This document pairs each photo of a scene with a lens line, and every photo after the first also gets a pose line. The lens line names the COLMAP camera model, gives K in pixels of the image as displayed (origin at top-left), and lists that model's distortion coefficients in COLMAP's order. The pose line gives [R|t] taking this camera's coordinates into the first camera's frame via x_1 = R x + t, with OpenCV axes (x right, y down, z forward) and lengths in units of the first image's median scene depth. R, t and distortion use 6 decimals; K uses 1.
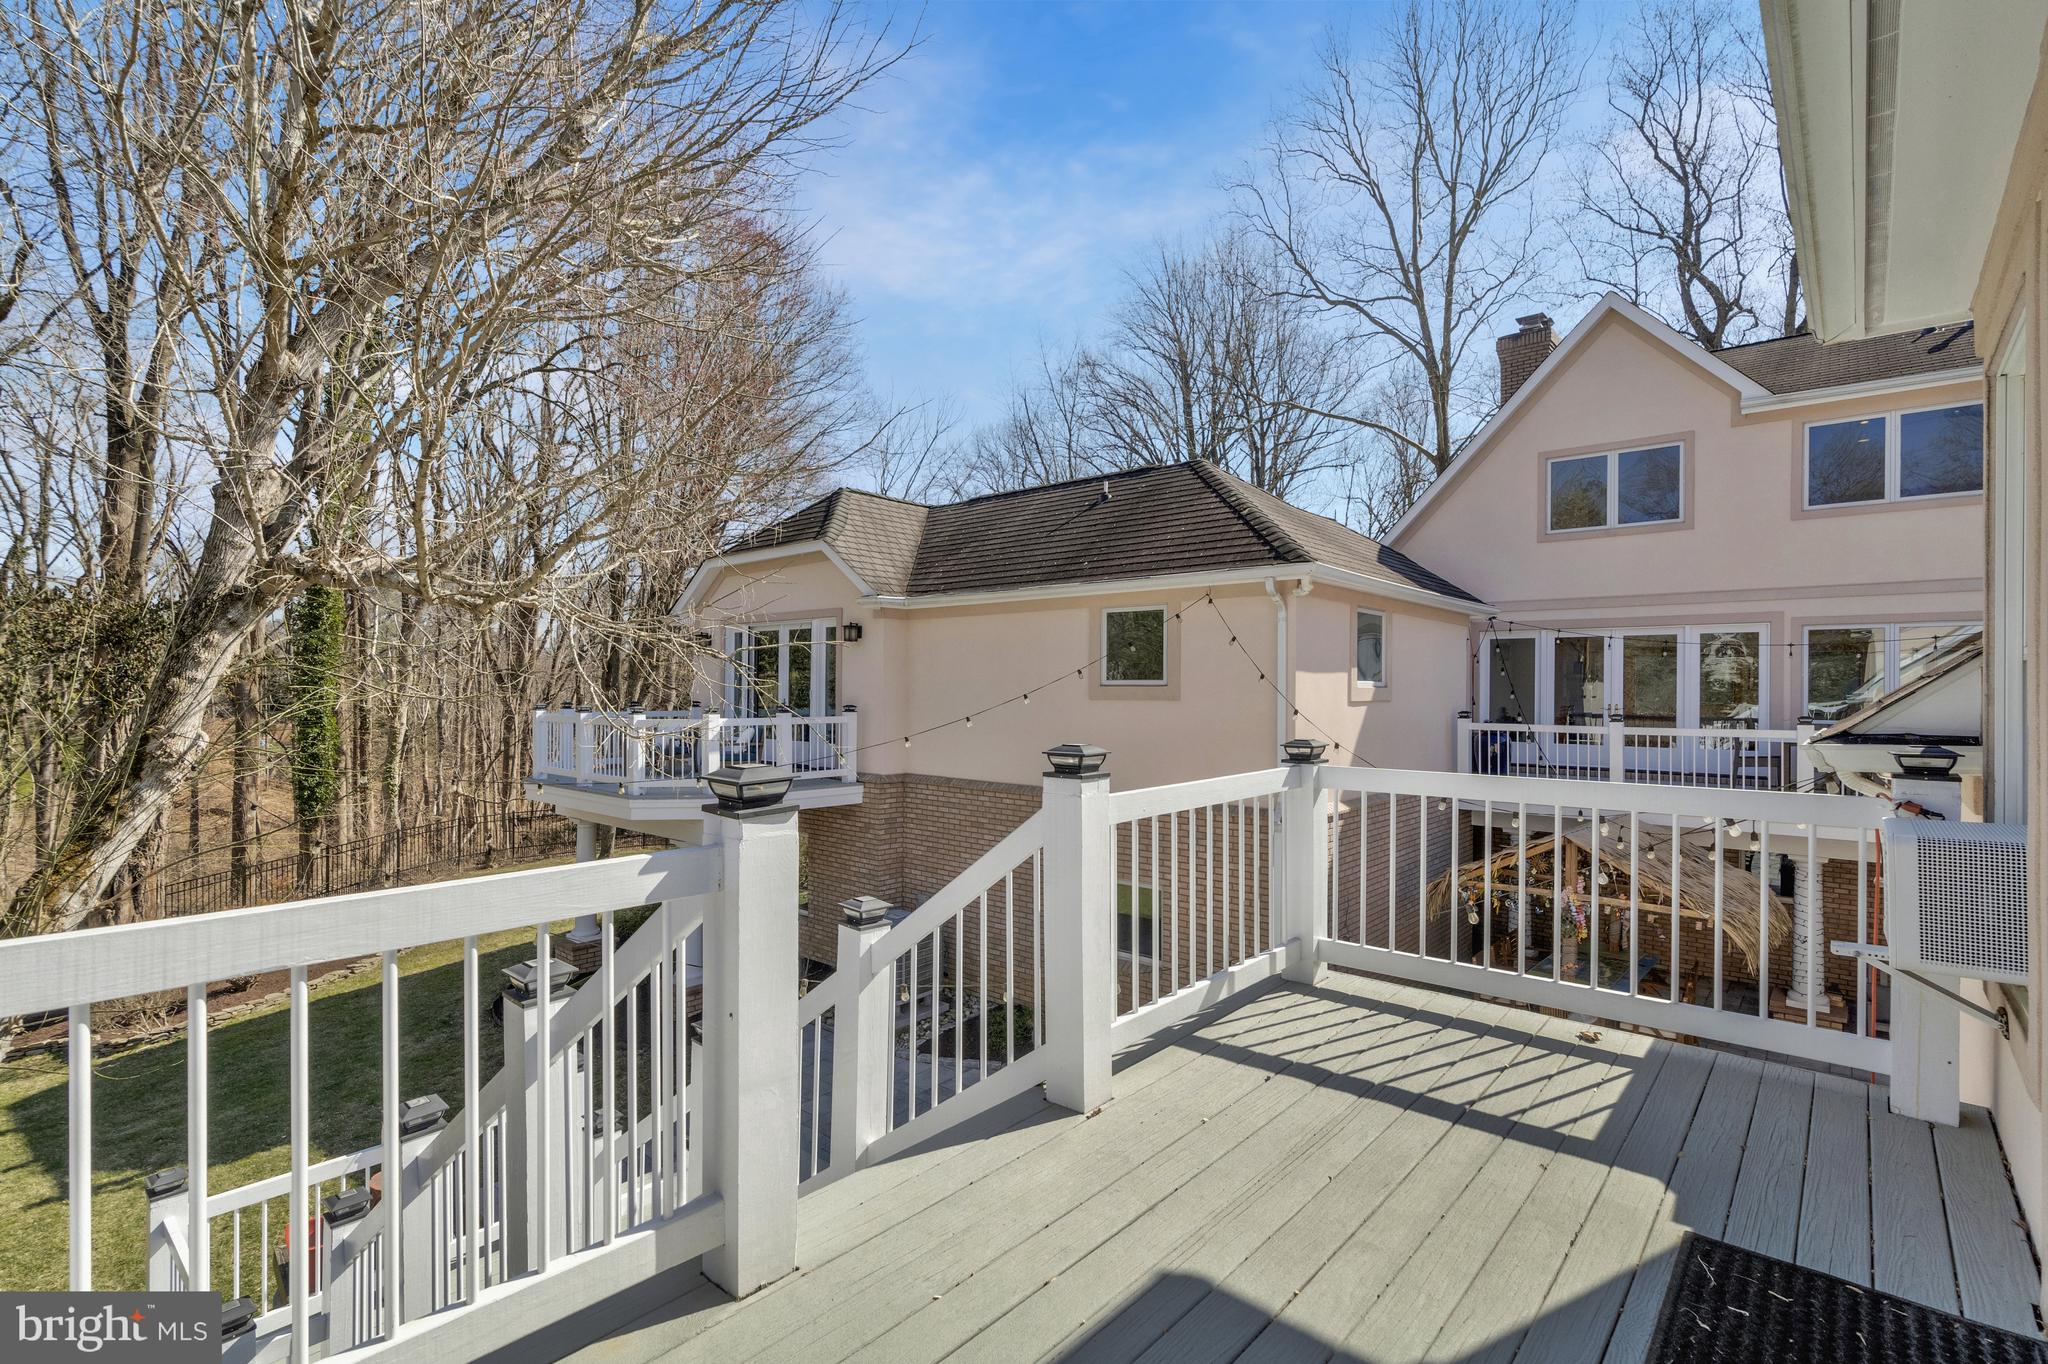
lens RADIAL K [[936.5, 0, 1031.2], [0, 936.5, 682.3], [0, 0, 1]] dist [-0.003879, -0.000170]
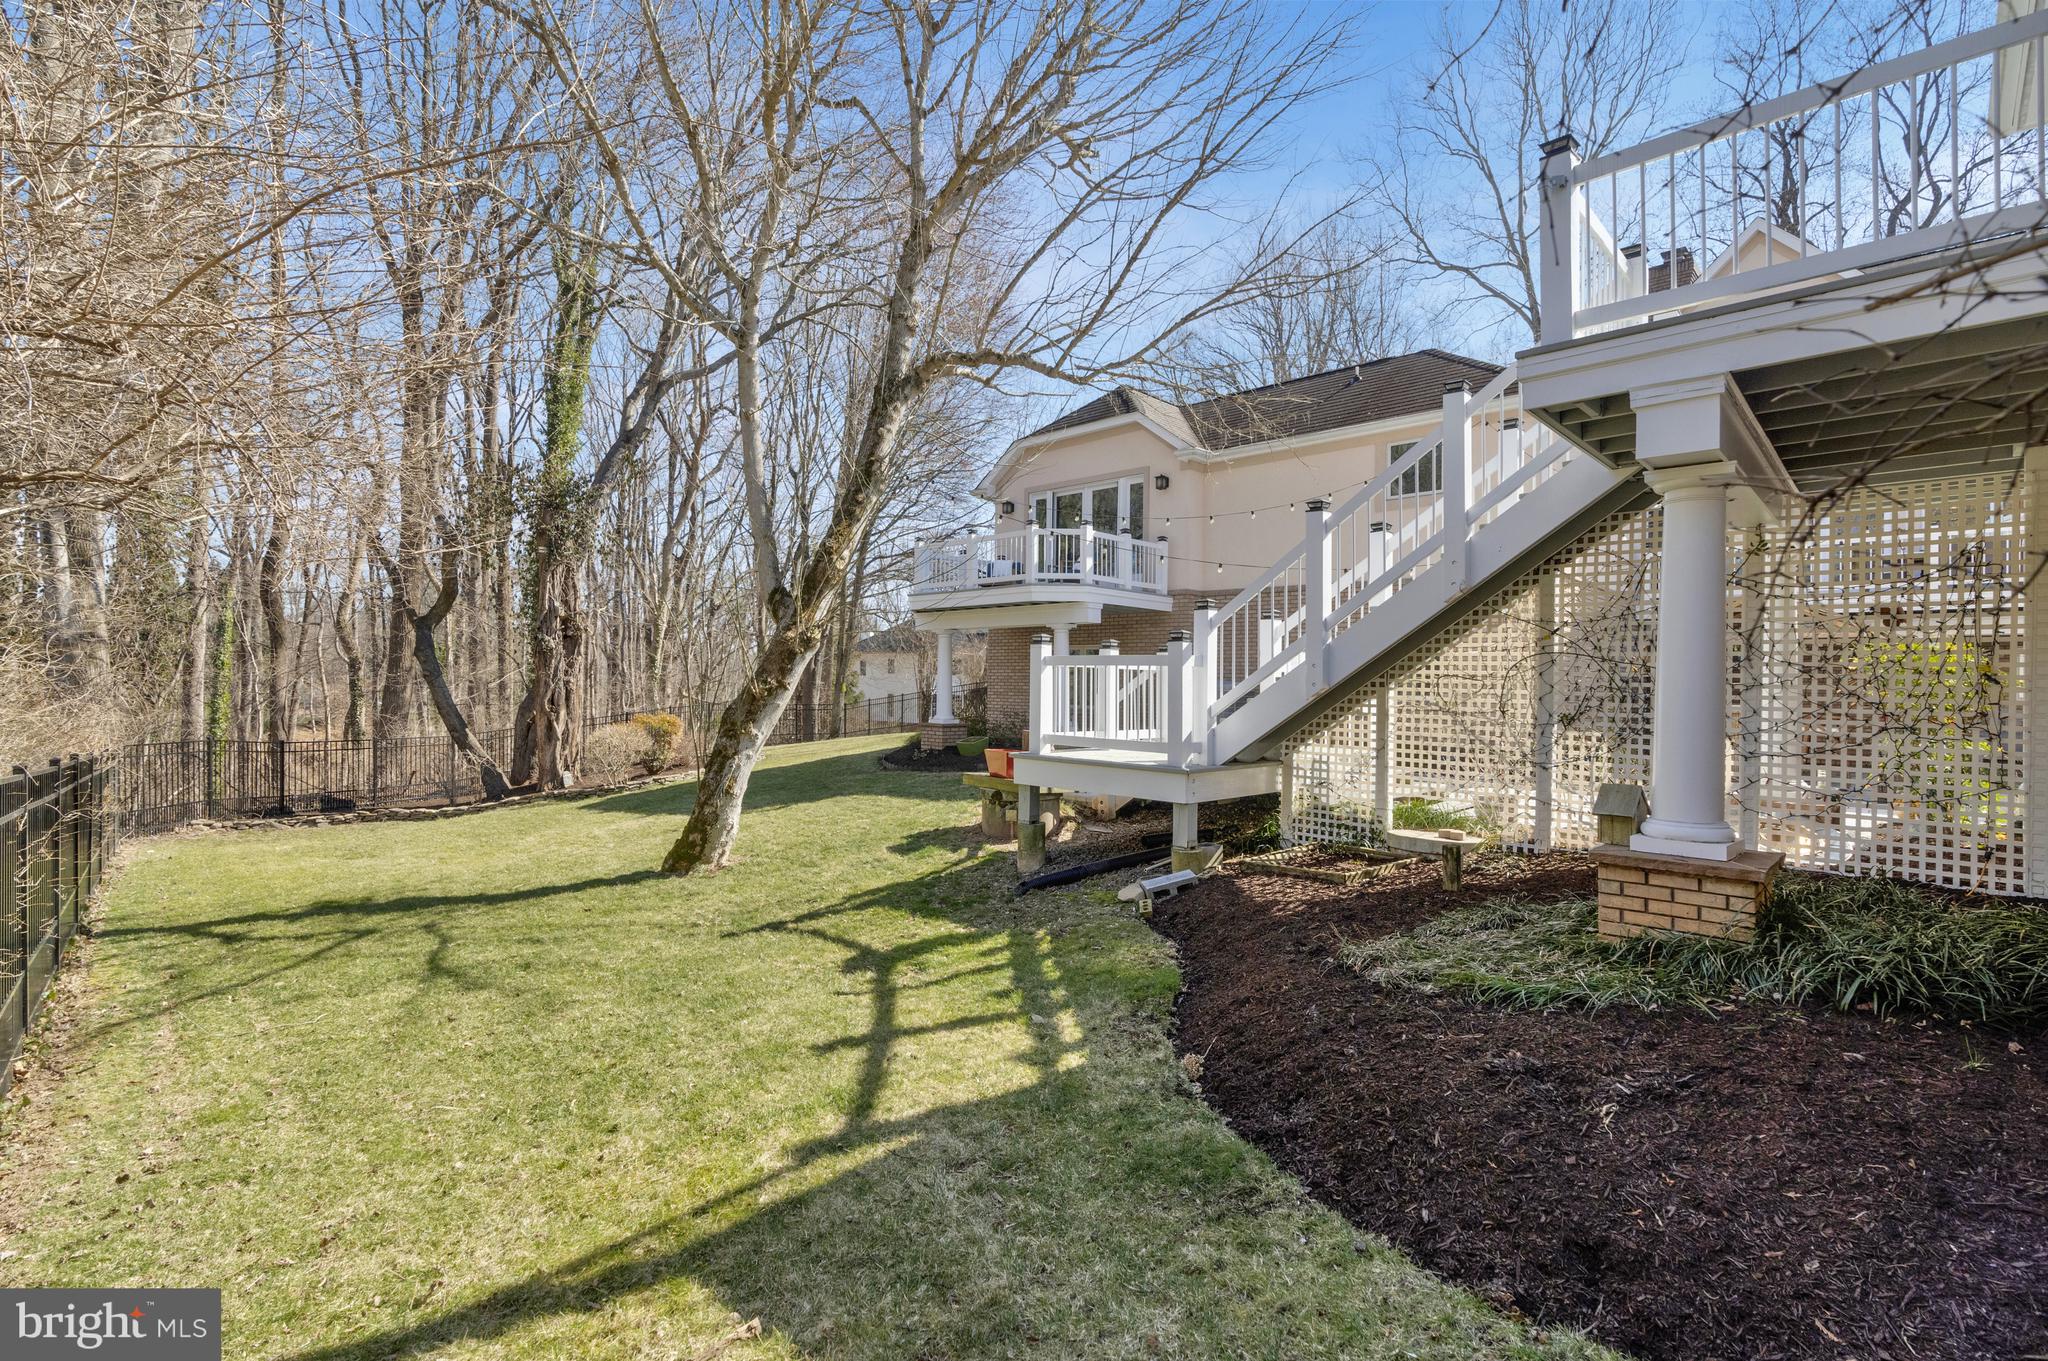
lens RADIAL K [[936.5, 0, 1021.4], [0, 936.5, 686.2], [0, 0, 1]] dist [-0.003879, -0.000170]
pose [[0.998622, 0.007049, -0.051996, -0.104693], [-0.006886, 0.999971, 0.003300, 0.075129], [0.052018, -0.002937, 0.998642, -0.101262]]
